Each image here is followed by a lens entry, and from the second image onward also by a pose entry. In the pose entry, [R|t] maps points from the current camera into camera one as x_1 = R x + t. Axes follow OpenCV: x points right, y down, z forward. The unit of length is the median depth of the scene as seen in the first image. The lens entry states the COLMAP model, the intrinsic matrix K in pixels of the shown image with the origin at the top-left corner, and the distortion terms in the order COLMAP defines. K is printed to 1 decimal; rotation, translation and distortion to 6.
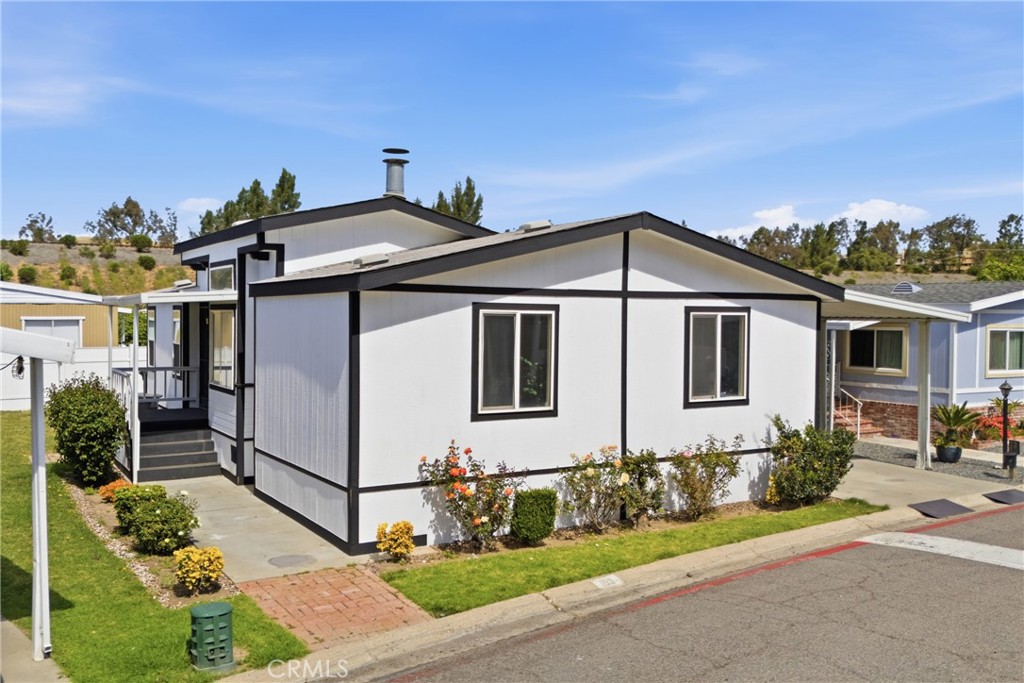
lens RADIAL K [[912.3, 0, 521.4], [0, 912.3, 342.0], [0, 0, 1]] dist [0.108451, -0.234567]
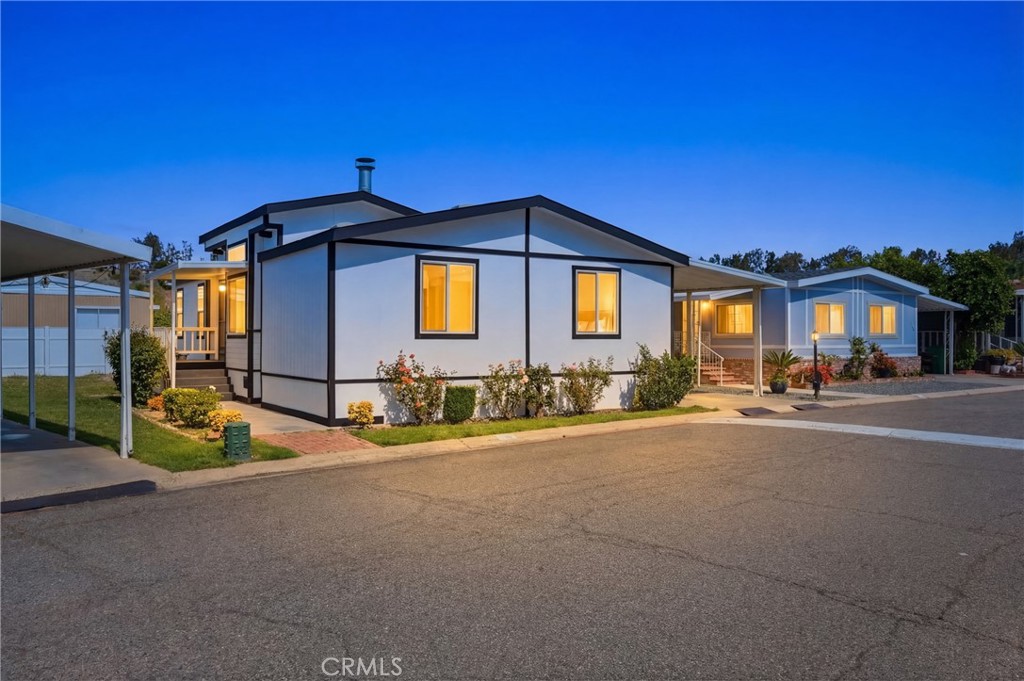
lens RADIAL K [[787.2, 0, 512.0], [0, 787.2, 340.5], [0, 0, 1]] dist [-0.004380, -0.003200]
pose [[0.999511, -0.006113, 0.030670, 0.050687], [0.006804, 0.999725, -0.022463, 0.103742], [-0.030524, 0.022661, 0.999277, -0.196091]]
